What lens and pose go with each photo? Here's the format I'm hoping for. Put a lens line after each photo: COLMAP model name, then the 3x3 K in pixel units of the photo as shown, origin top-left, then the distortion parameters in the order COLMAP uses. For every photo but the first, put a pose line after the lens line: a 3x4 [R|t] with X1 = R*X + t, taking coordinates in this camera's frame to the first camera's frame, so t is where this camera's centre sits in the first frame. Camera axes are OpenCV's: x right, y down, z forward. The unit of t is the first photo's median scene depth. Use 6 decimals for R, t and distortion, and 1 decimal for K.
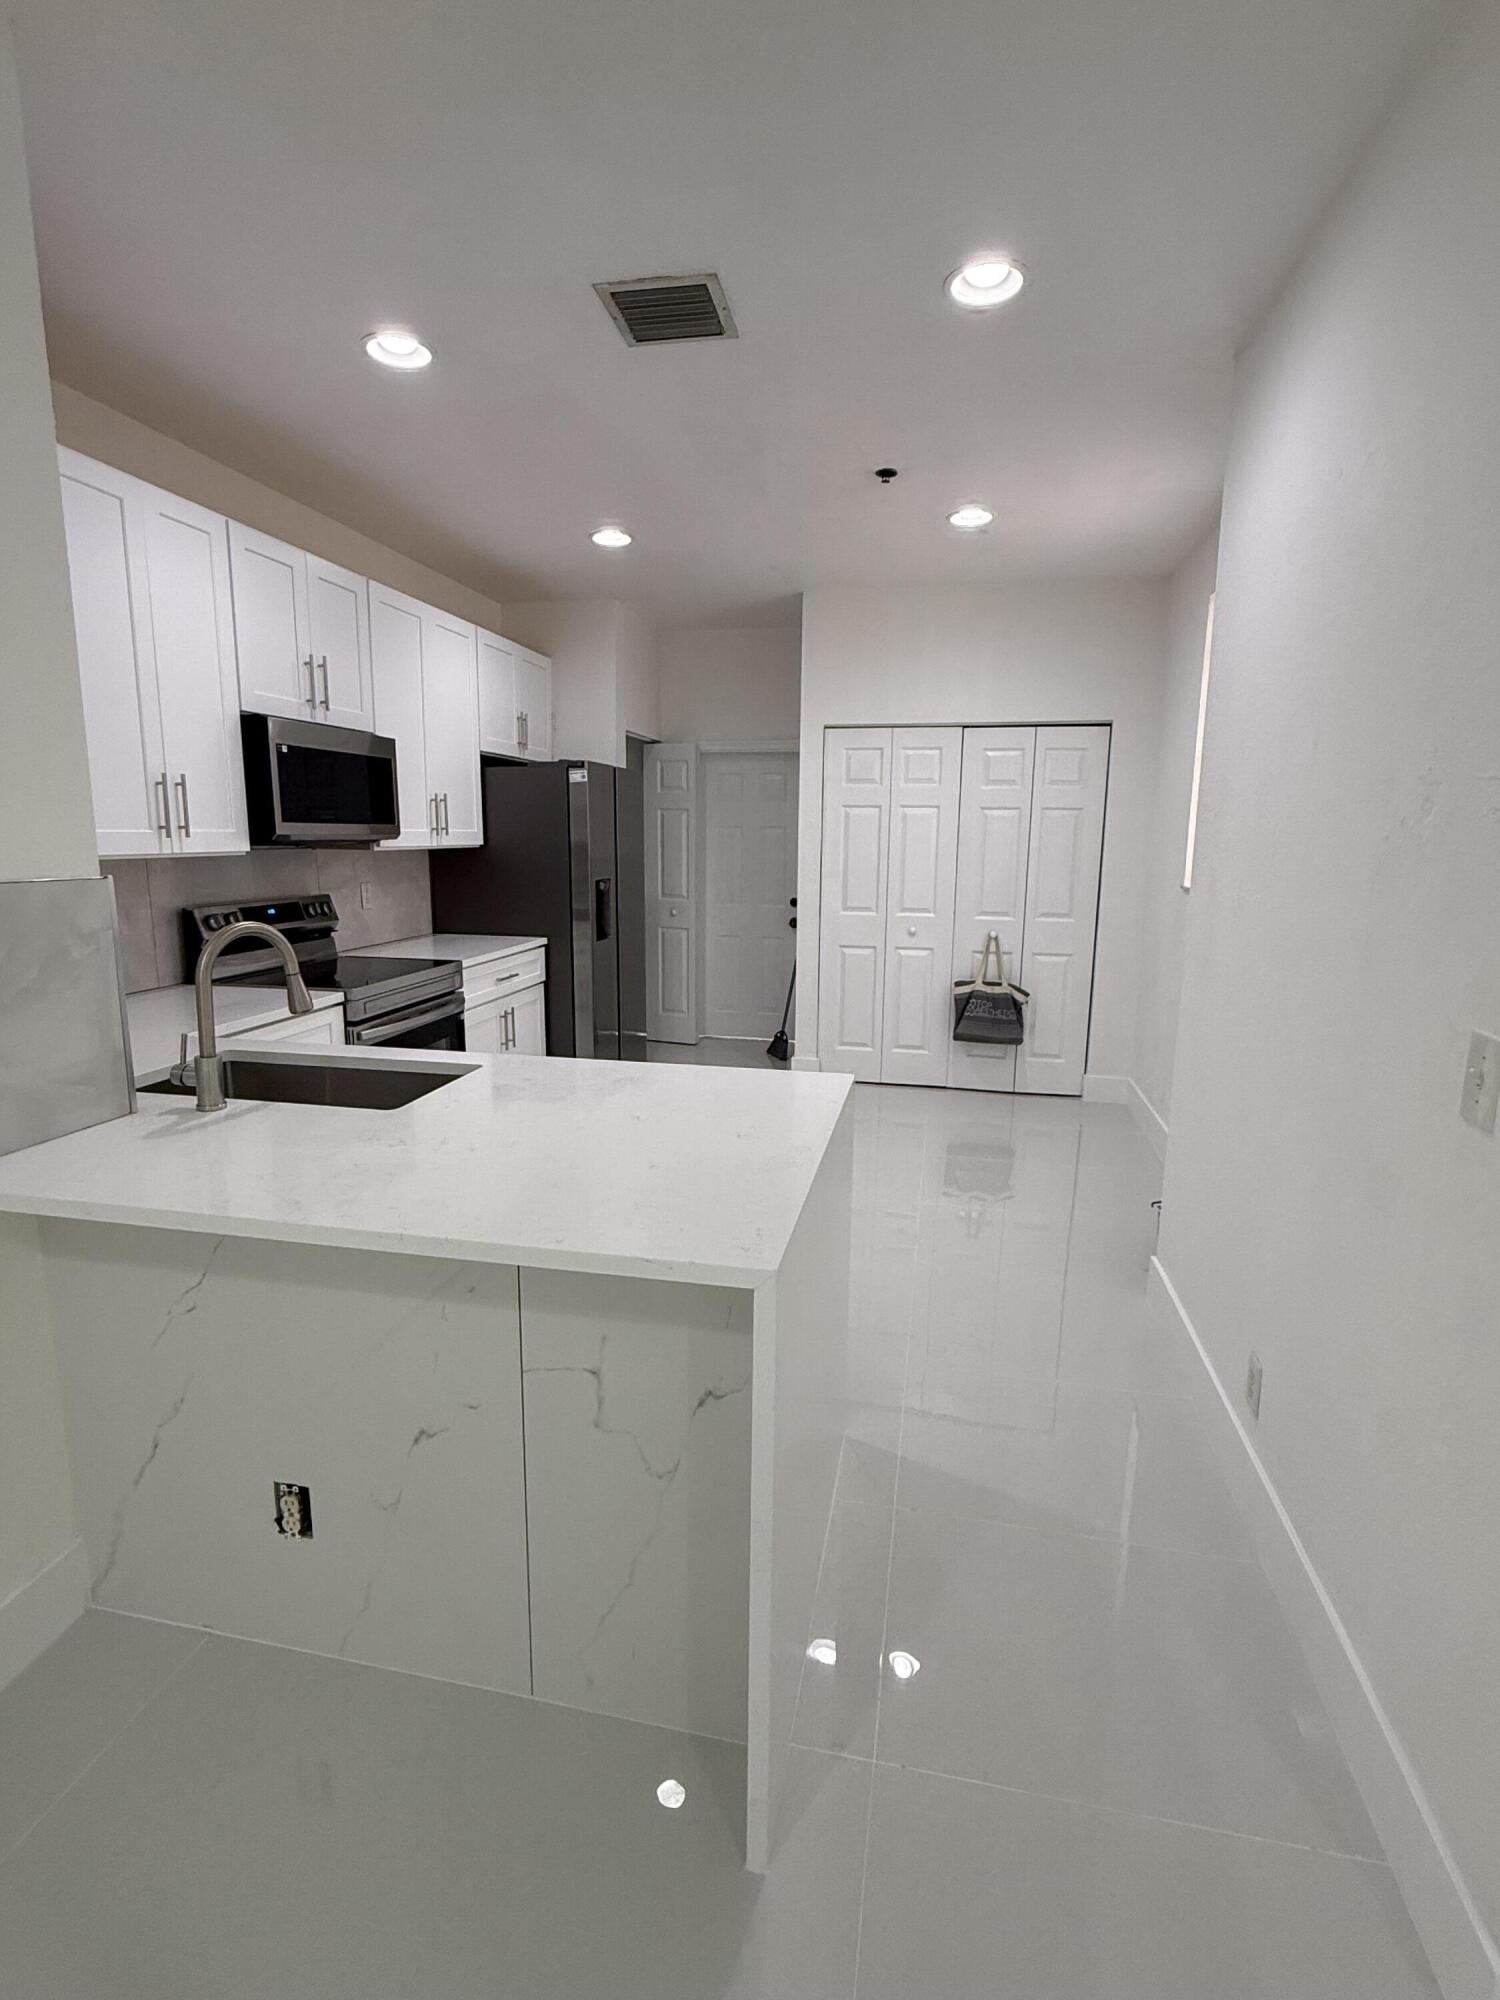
lens RADIAL K [[968.7, 0, 750.0], [0, 968.7, 1000.0], [0, 0, 1]] dist [0.003592, -0.000201]
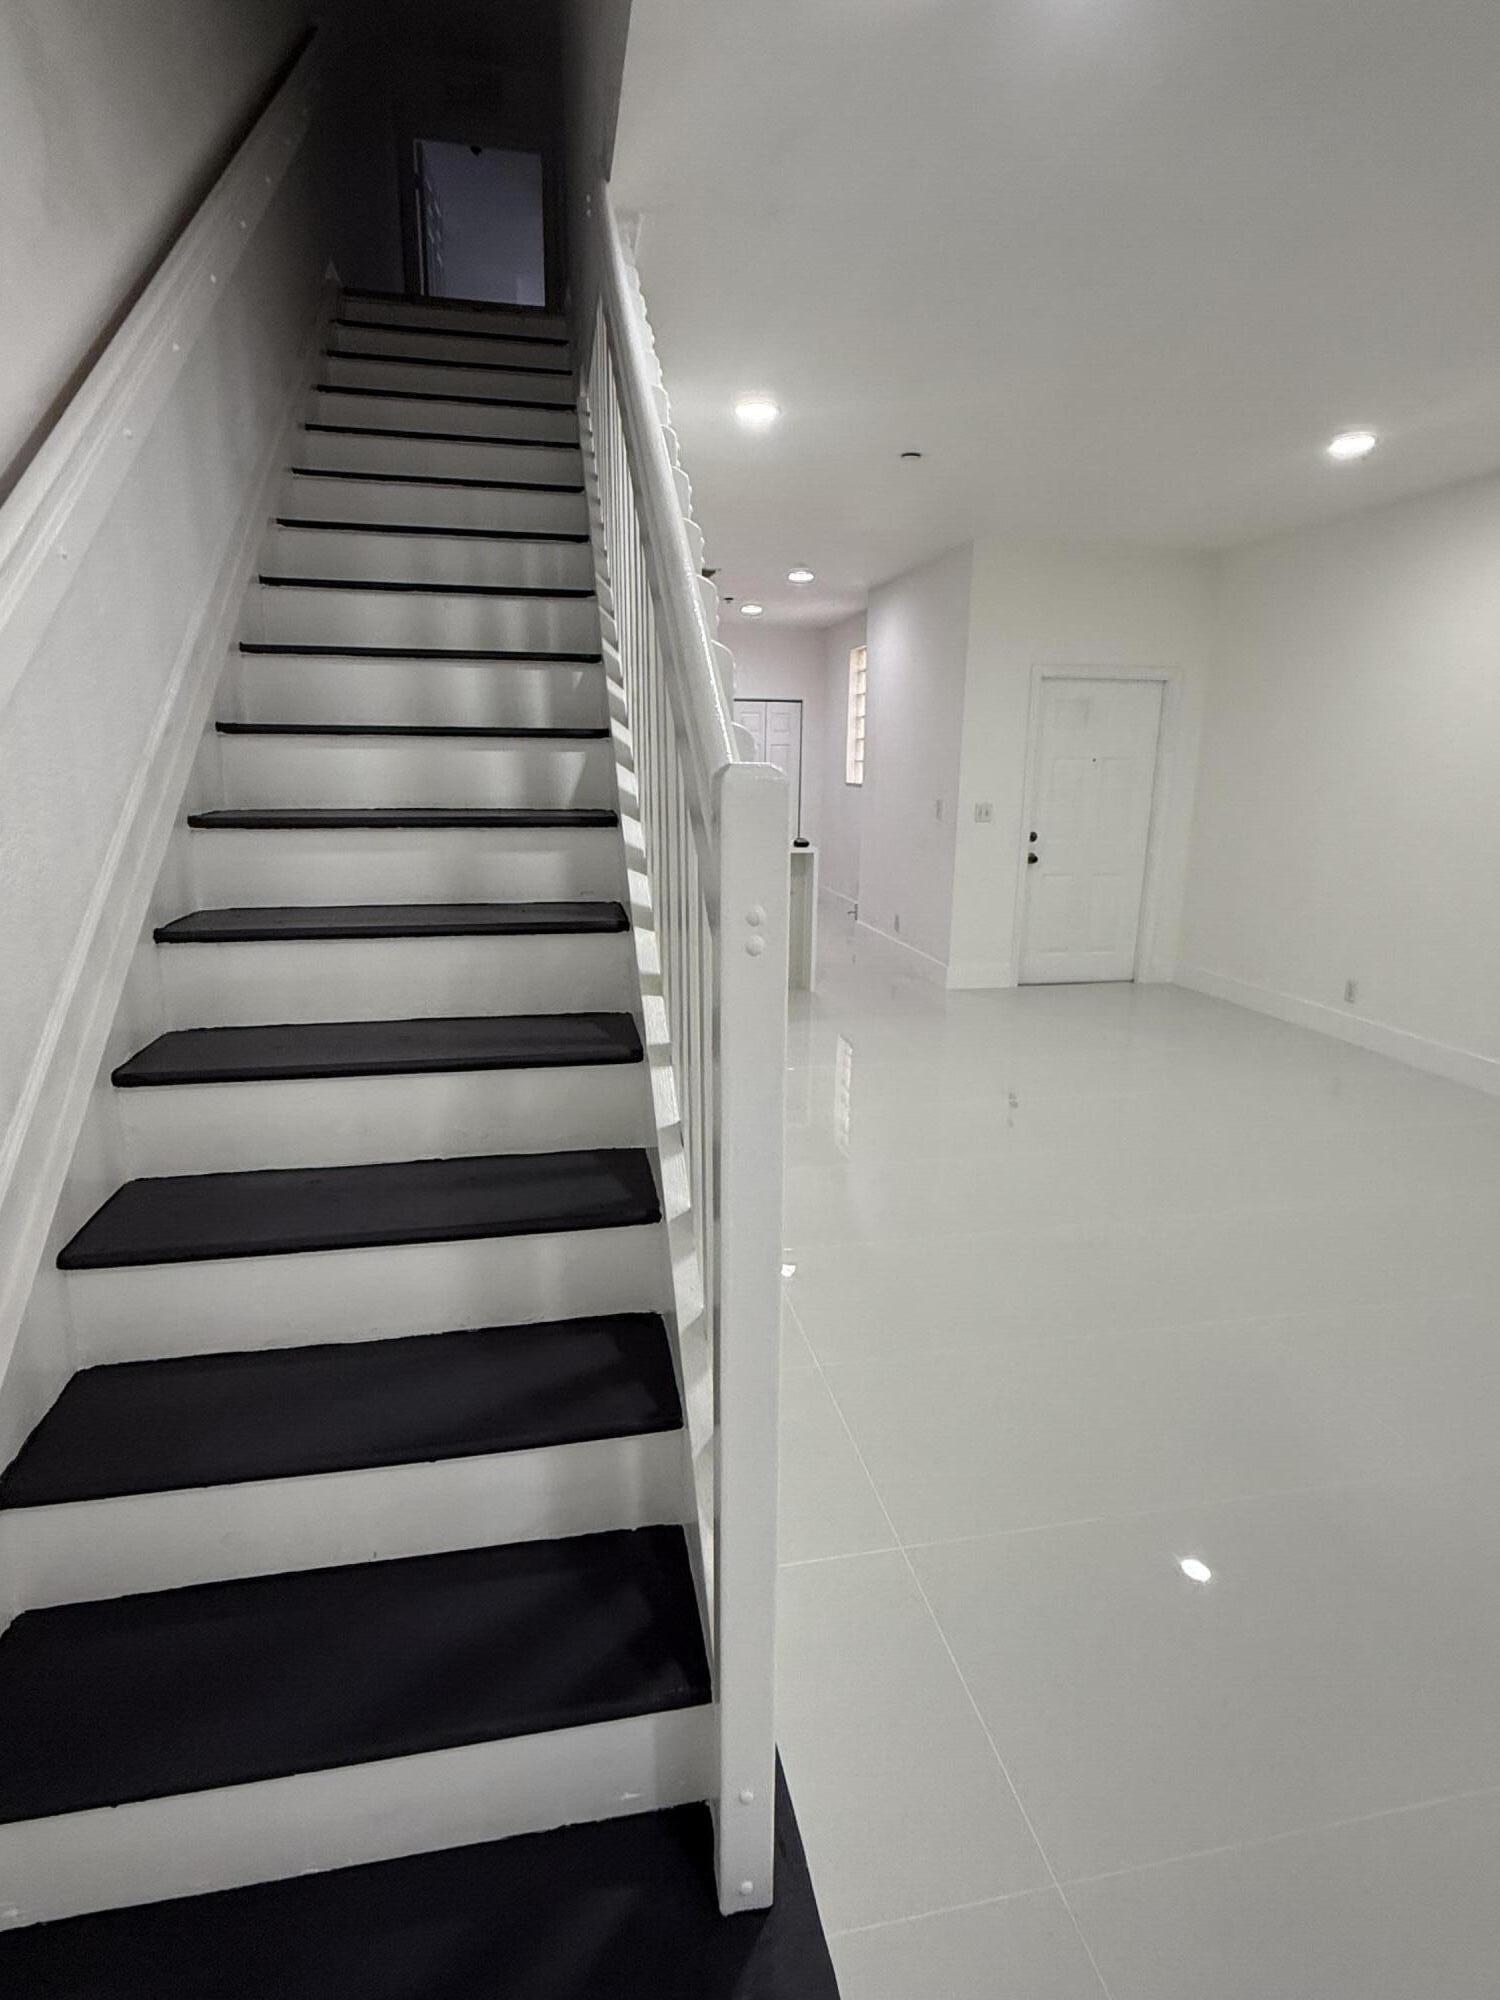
lens RADIAL K [[1024.8, 0, 750.0], [0, 1024.8, 1000.0], [0, 0, 1]] dist [0.001115, -0.000005]
pose [[0.920238, -0.088839, 0.381142, -0.619852], [0.065416, 0.995110, 0.074004, 0.169725], [-0.385853, -0.043168, 0.921550, -0.972917]]
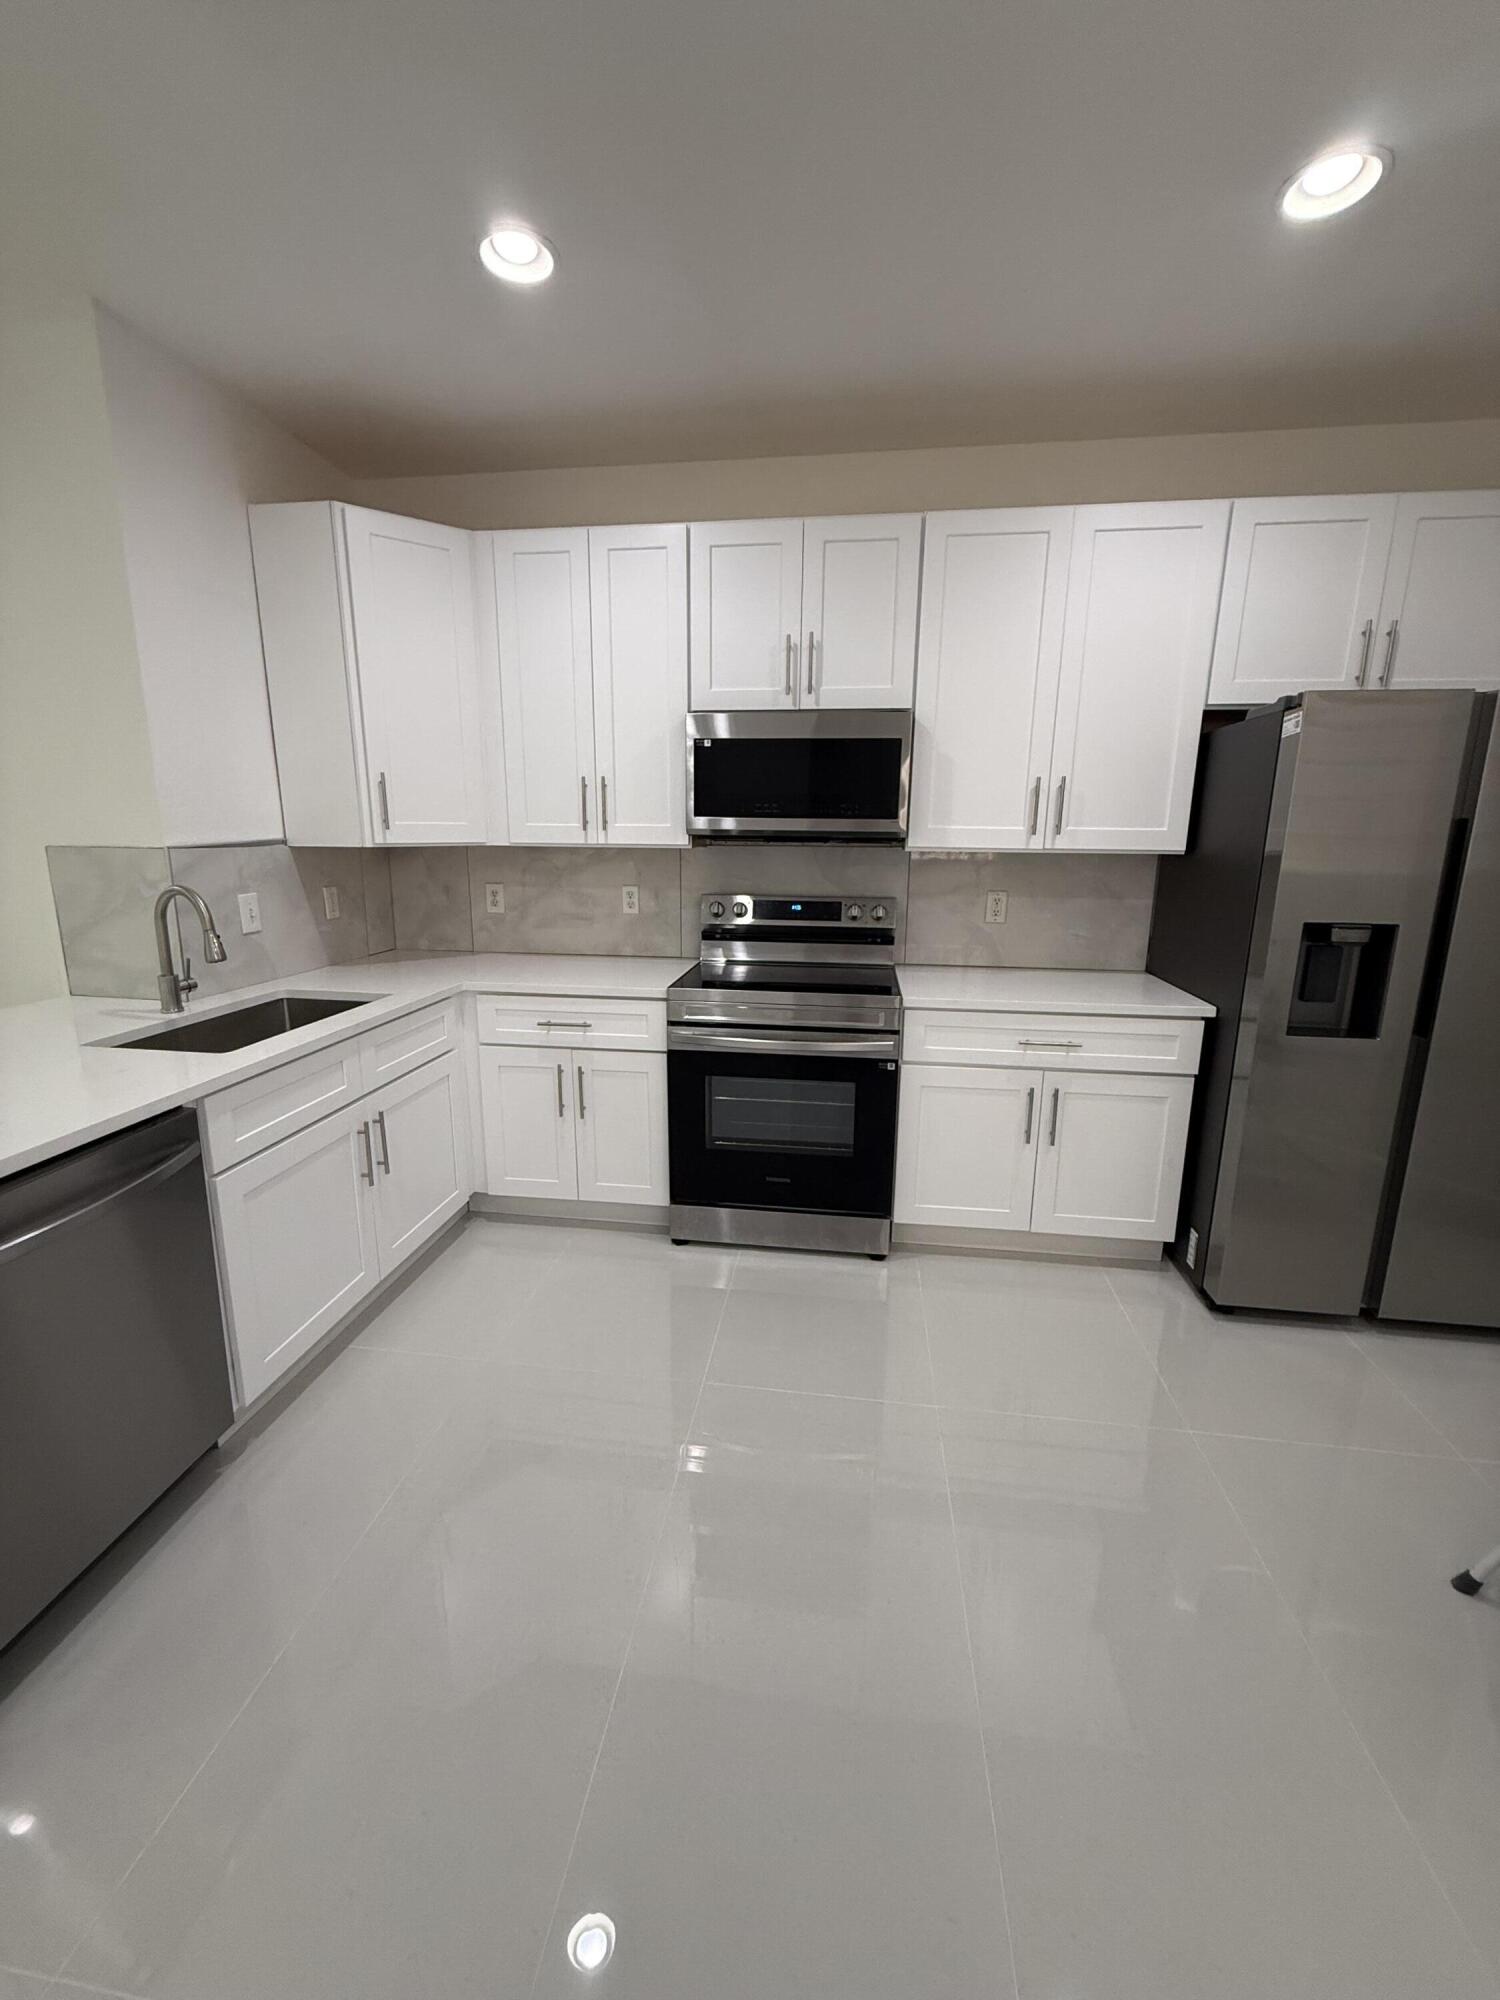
lens RADIAL K [[797.6, 0, 750.0], [0, 797.6, 1000.0], [0, 0, 1]] dist [0.000871, -0.000044]
pose [[0.065421, 0.201944, -0.977210, 0.256287], [-0.181726, 0.965342, 0.187326, -0.109816], [0.981171, 0.165329, 0.099853, 0.669614]]
